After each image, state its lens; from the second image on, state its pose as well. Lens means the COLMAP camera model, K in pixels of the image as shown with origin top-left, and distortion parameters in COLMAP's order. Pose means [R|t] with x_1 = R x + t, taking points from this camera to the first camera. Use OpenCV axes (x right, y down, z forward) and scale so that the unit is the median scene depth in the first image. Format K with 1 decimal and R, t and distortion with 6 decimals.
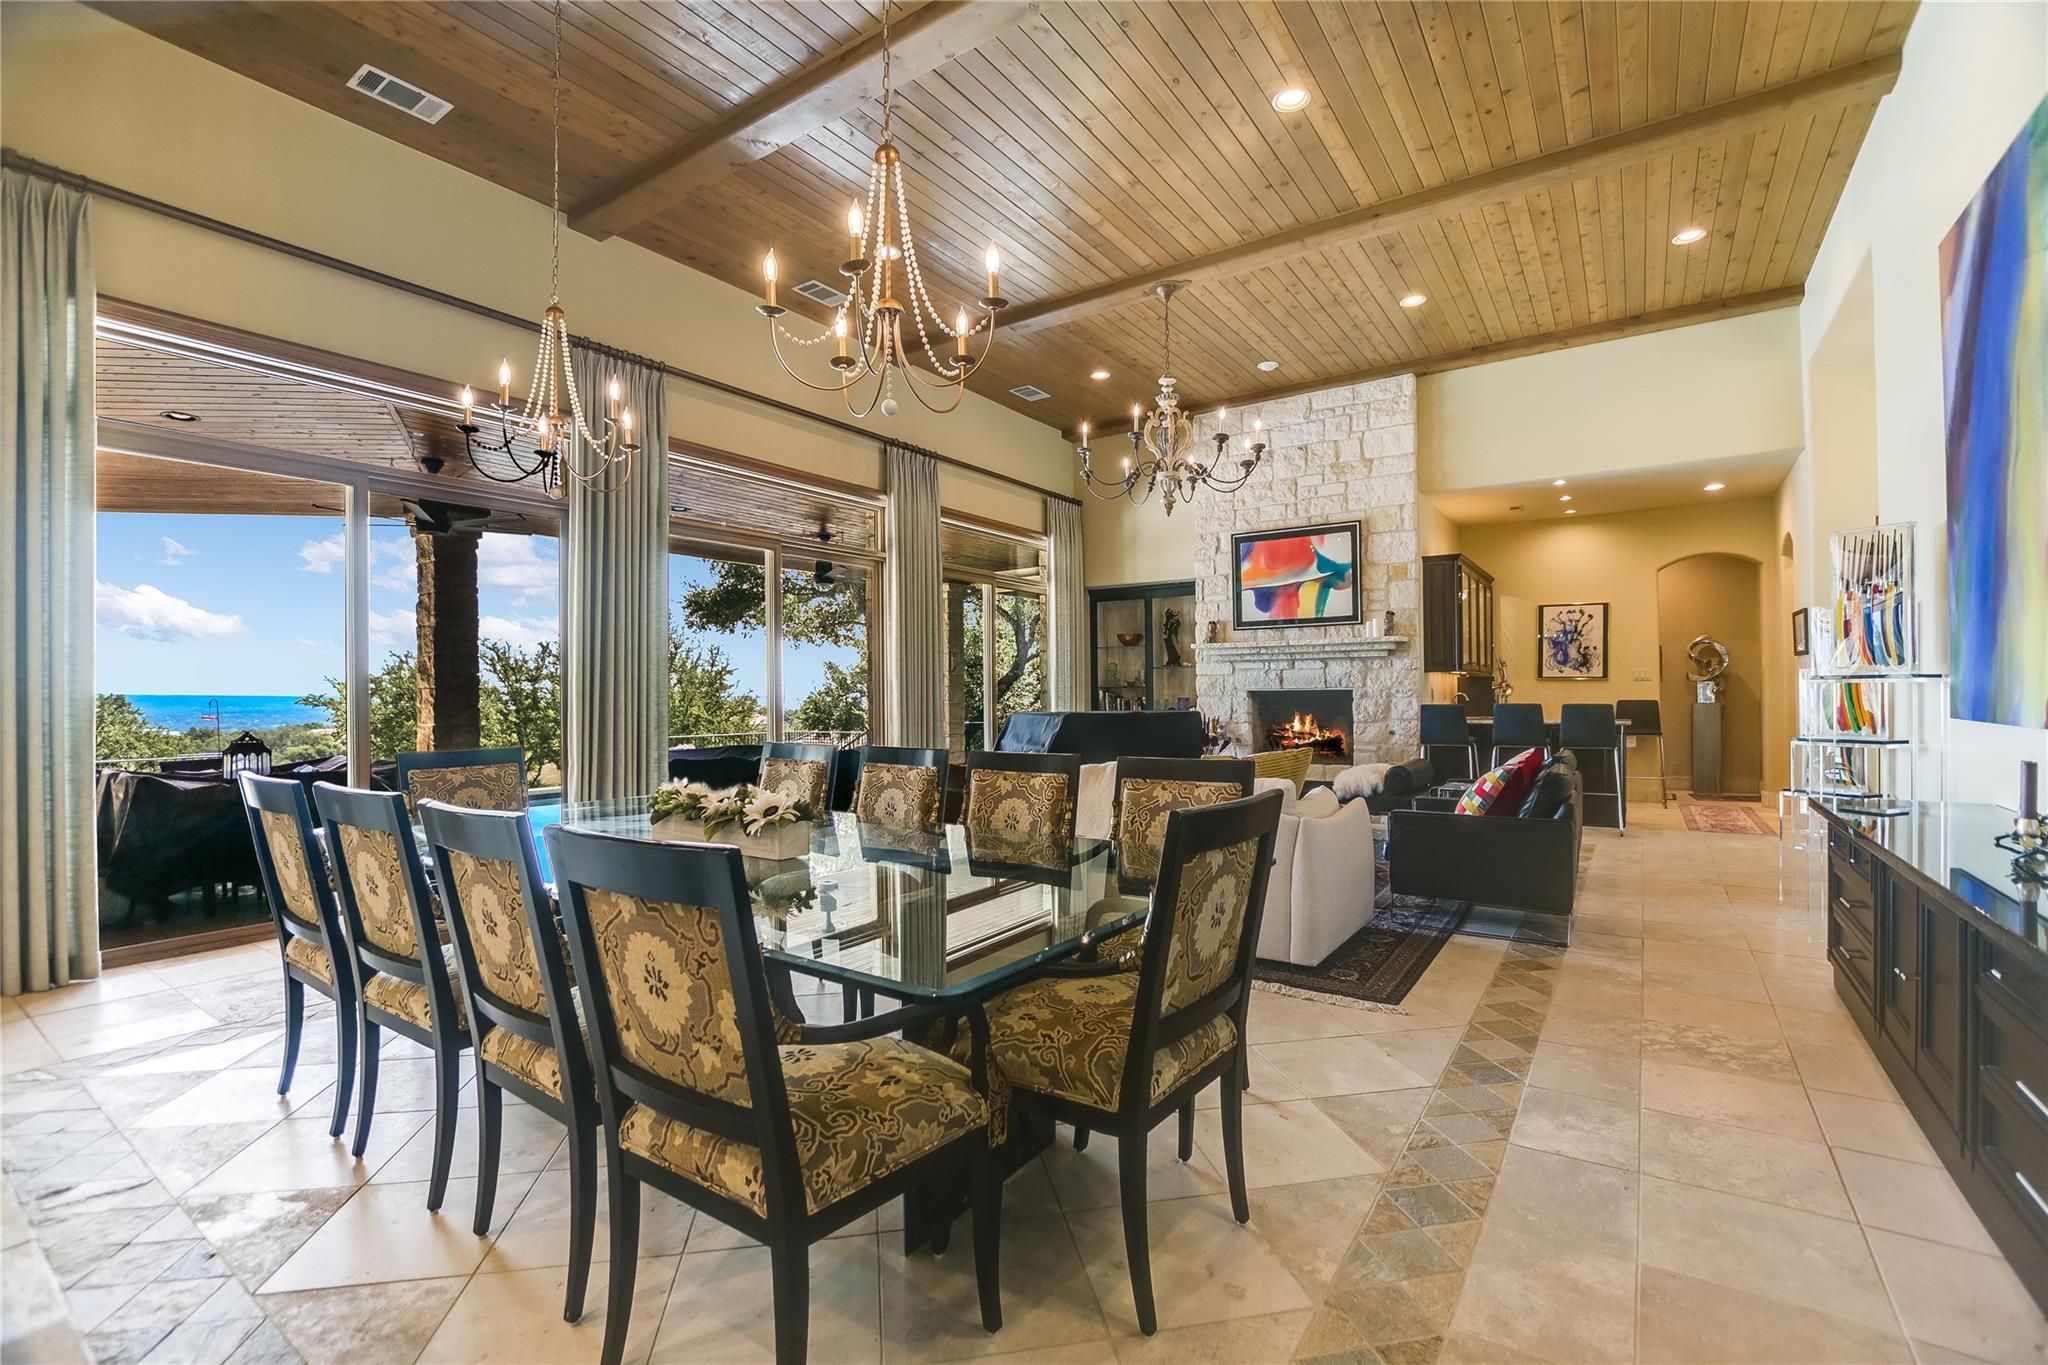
lens RADIAL K [[895.1, 0, 1037.0], [0, 895.1, 693.7], [0, 0, 1]] dist [-0.027904, 0.000587]
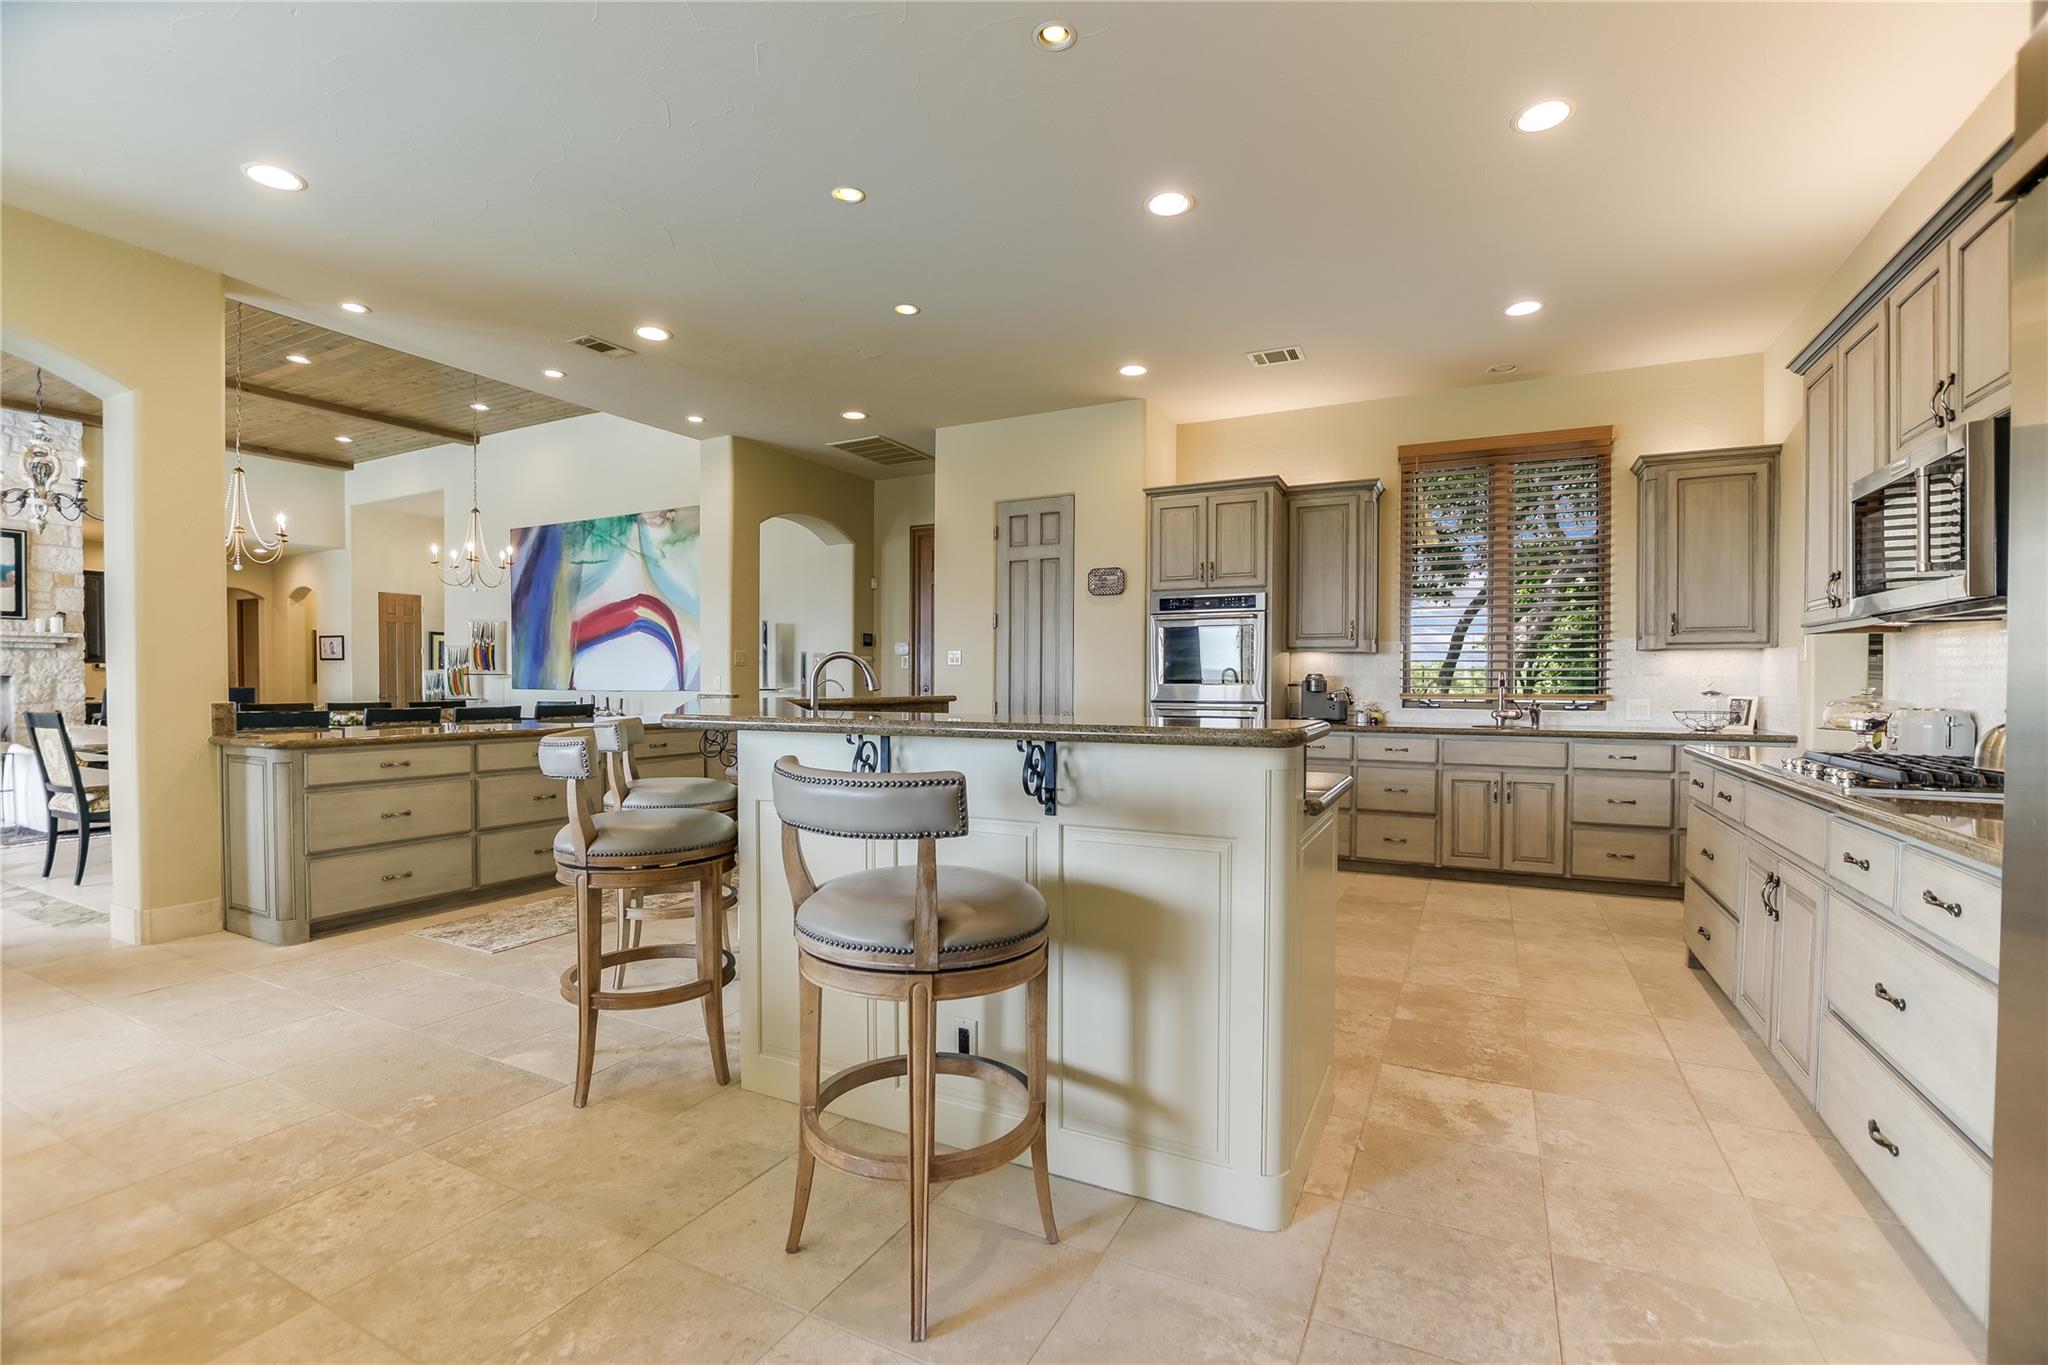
lens RADIAL K [[902.3, 0, 1030.7], [0, 902.3, 695.1], [0, 0, 1]] dist [-0.034008, 0.004863]
pose [[-0.129775, -0.006941, 0.991519, -0.908080], [-0.000251, 0.999976, 0.006967, 0.011847], [-0.991543, 0.000656, -0.129774, -0.152231]]
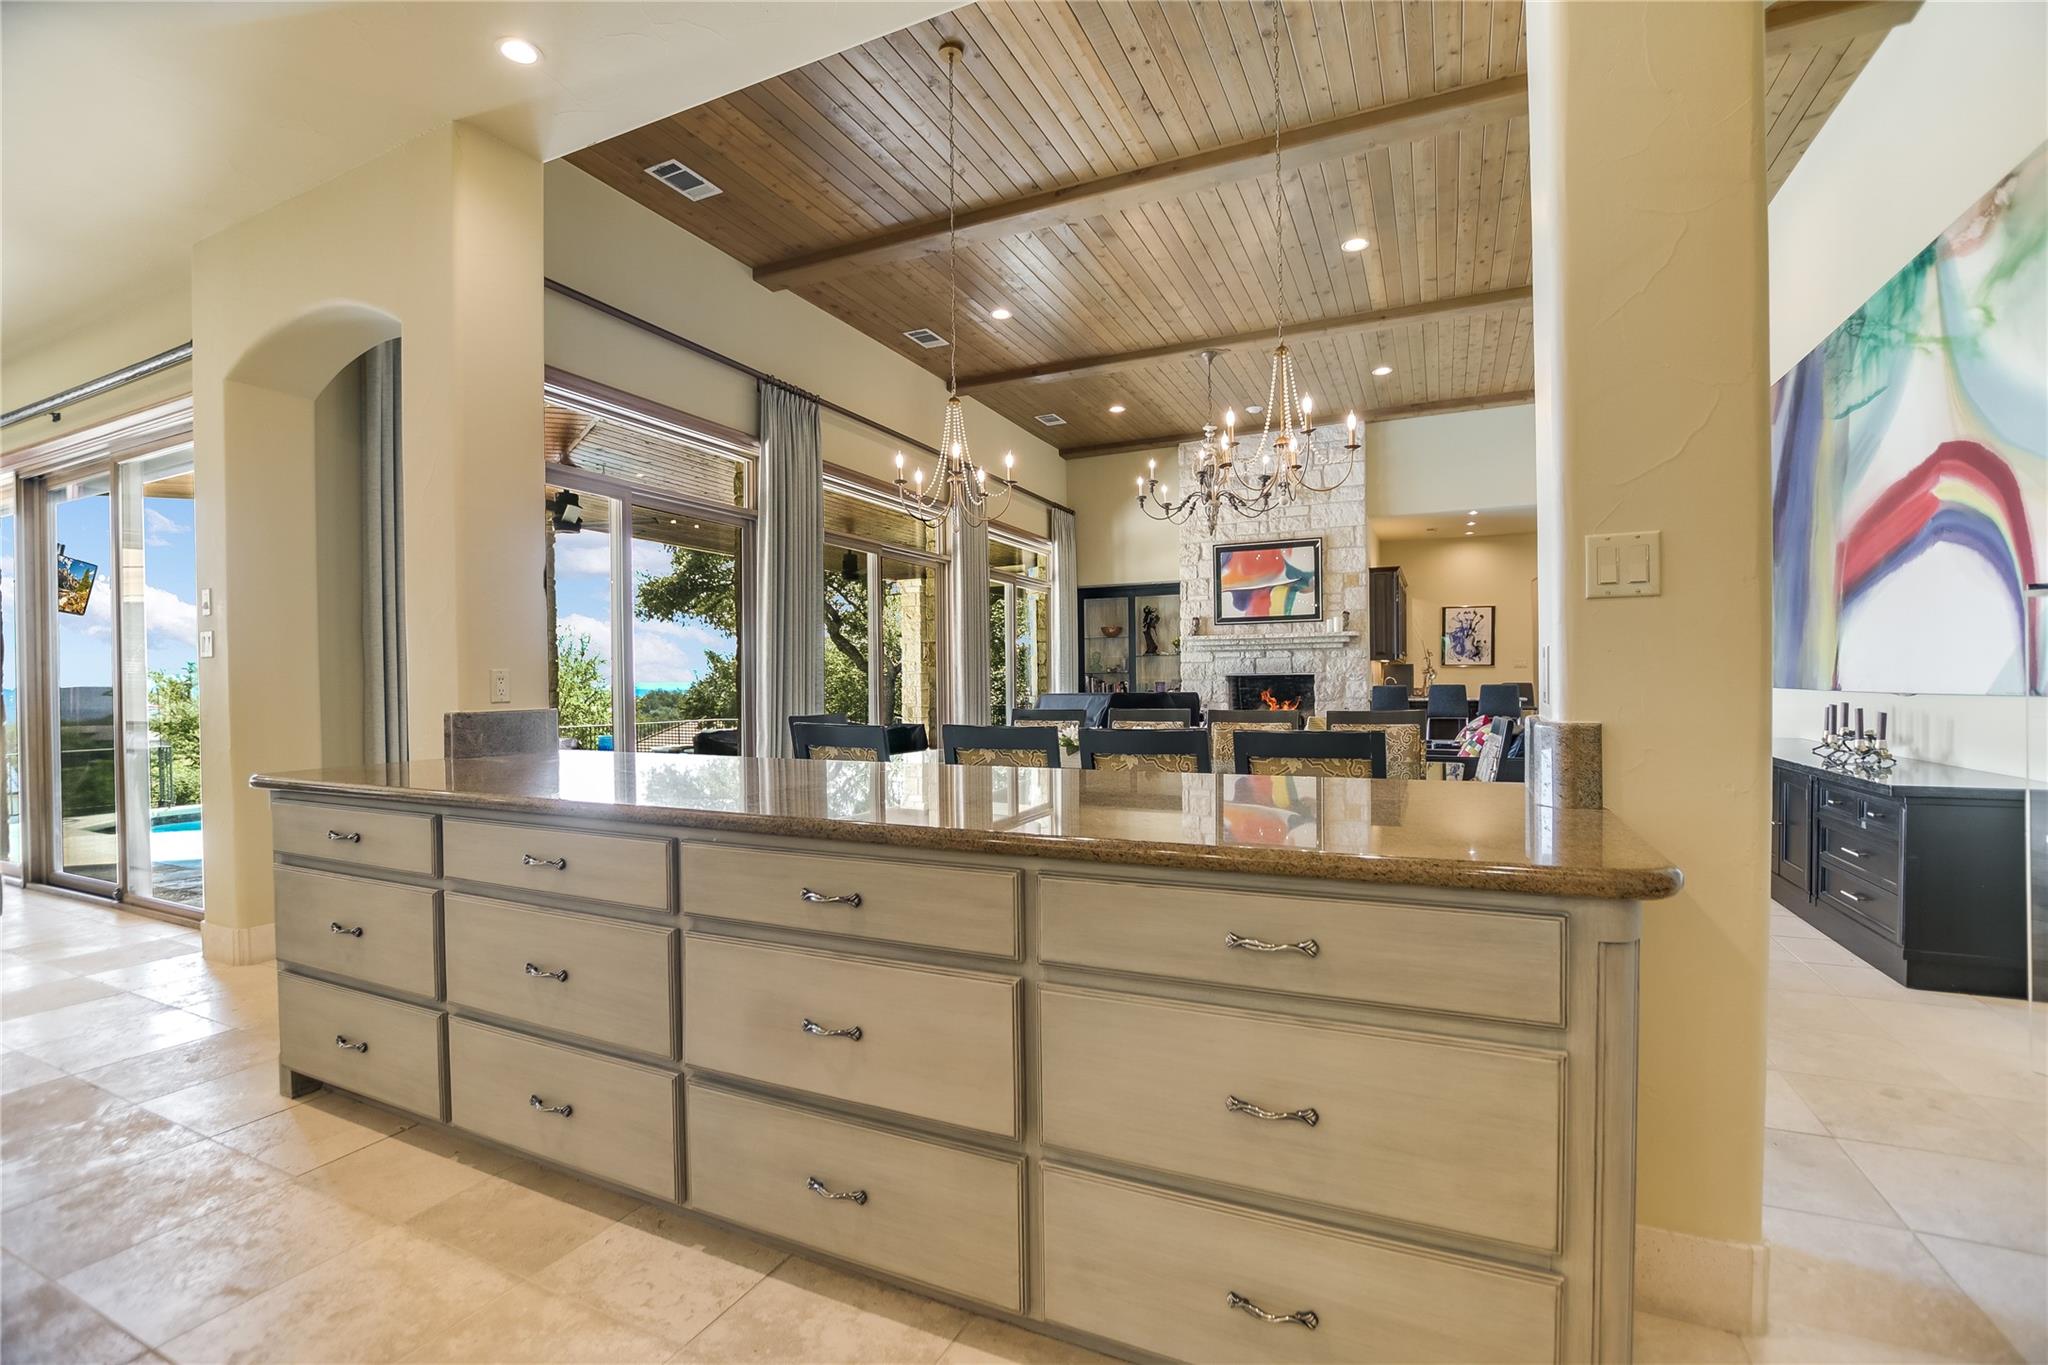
lens RADIAL K [[895.1, 0, 1037.0], [0, 895.1, 693.7], [0, 0, 1]] dist [-0.027904, 0.000587]
pose [[0.986031, -0.003432, 0.166524, -0.226927], [0.001672, 0.999941, 0.010705, 0.008381], [-0.166551, -0.010277, 0.985979, -0.153234]]
